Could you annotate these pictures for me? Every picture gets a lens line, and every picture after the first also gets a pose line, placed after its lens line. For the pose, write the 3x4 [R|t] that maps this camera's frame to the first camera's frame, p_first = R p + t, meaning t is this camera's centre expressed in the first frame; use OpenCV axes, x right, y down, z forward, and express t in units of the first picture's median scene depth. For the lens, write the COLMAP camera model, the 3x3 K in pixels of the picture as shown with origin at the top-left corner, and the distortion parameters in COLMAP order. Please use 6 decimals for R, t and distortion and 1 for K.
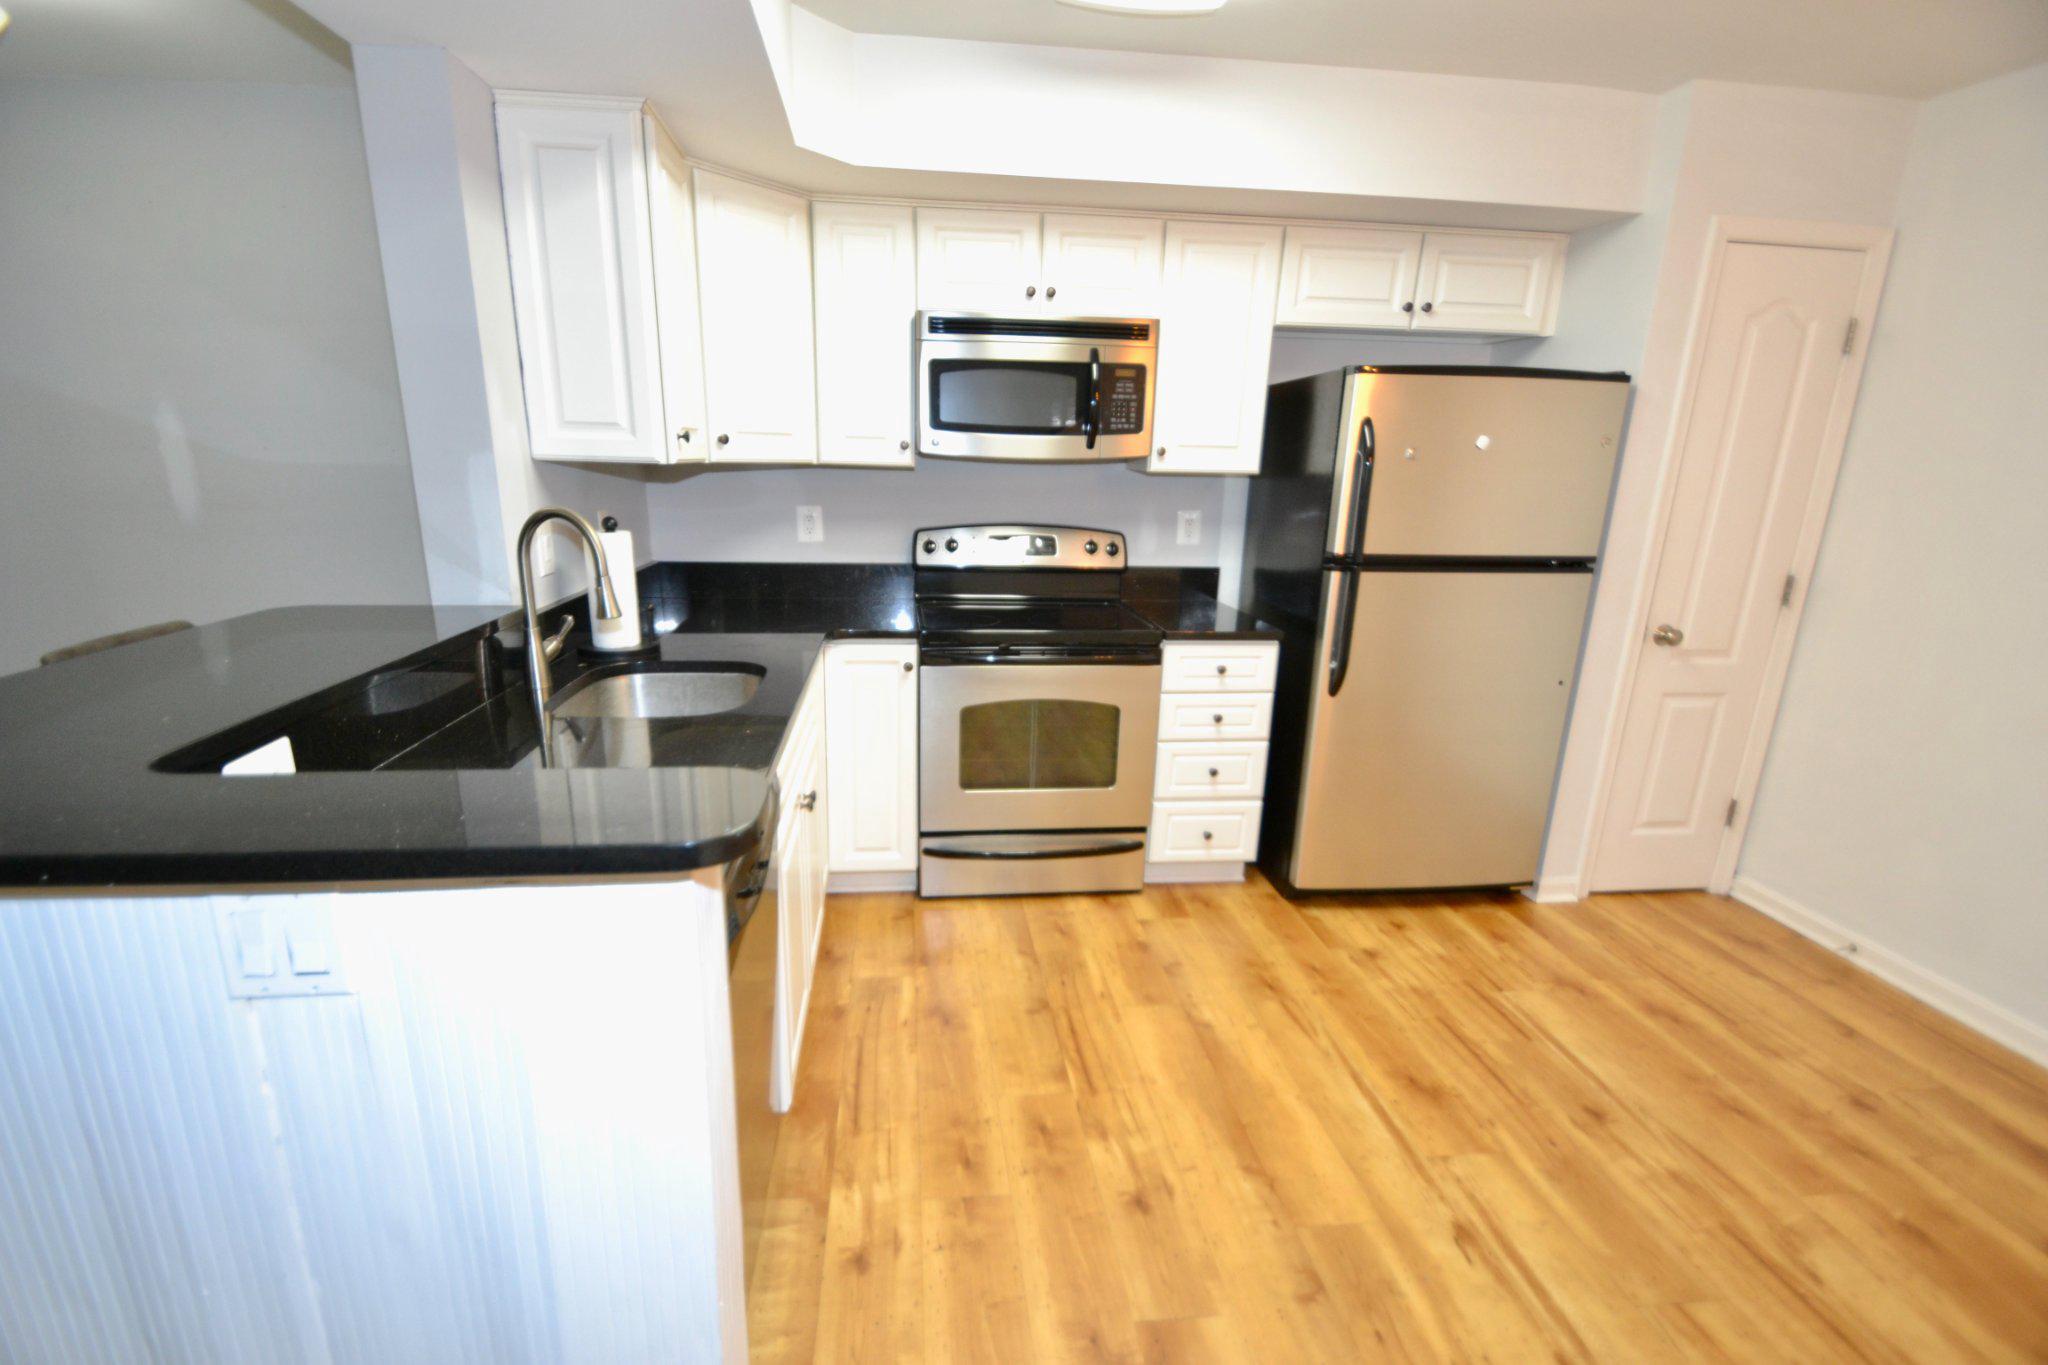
lens RADIAL K [[912.1, 0, 999.5], [0, 912.1, 719.2], [0, 0, 1]] dist [0.010961, -0.014058]
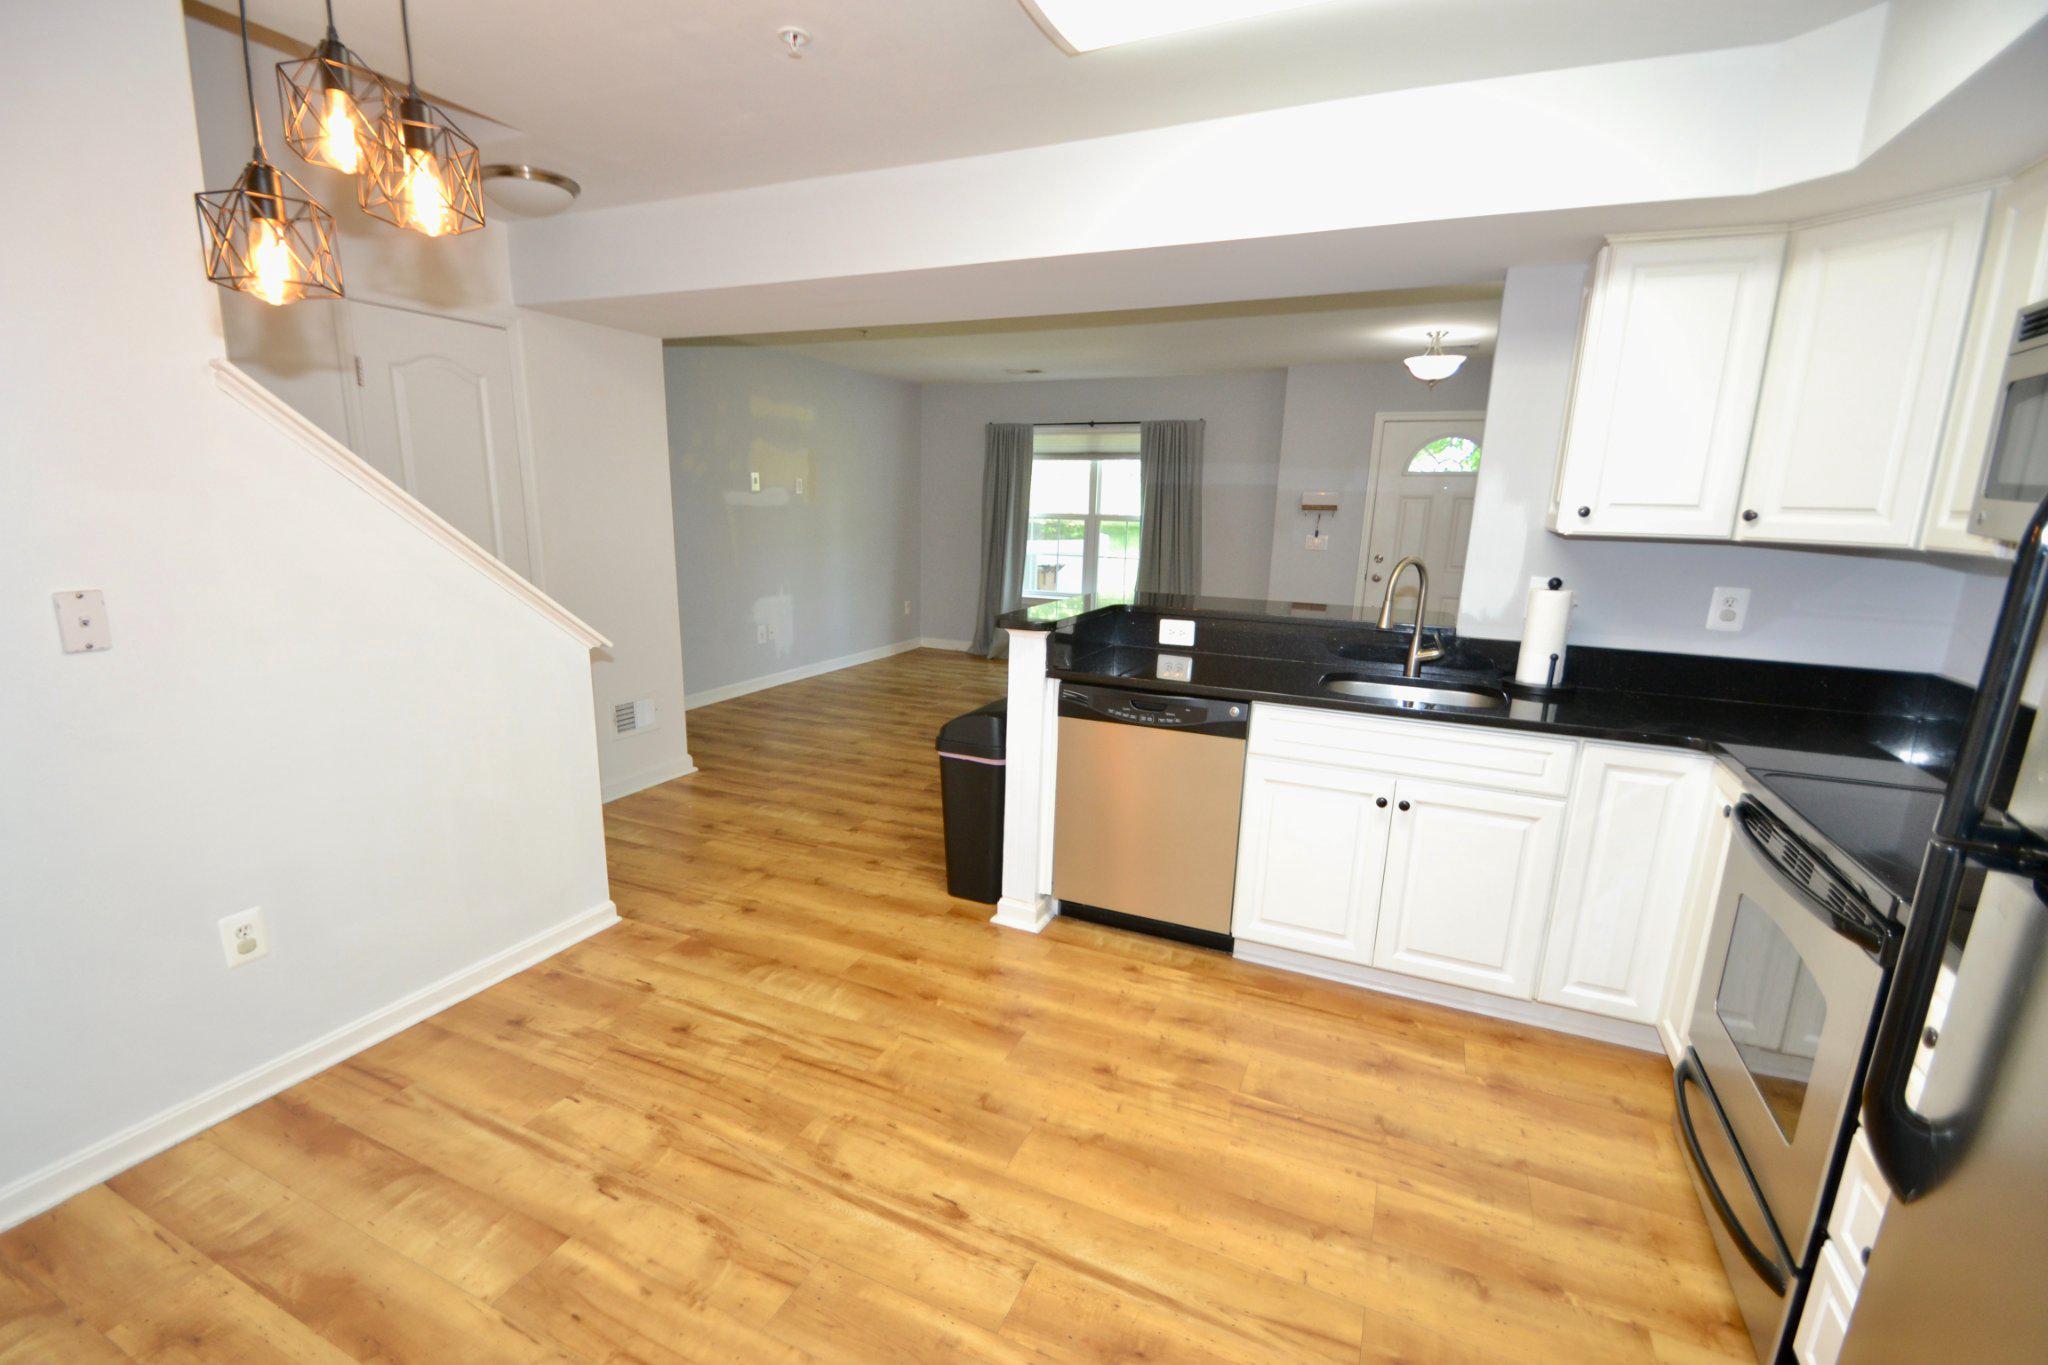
lens RADIAL K [[912.1, 0, 997.0], [0, 912.1, 721.6], [0, 0, 1]] dist [0.010961, -0.014058]
pose [[-0.515828, 0.171487, -0.839353, 0.805394], [-0.266116, 0.899217, 0.347261, -0.219132], [0.814311, 0.402493, -0.418206, 0.784365]]
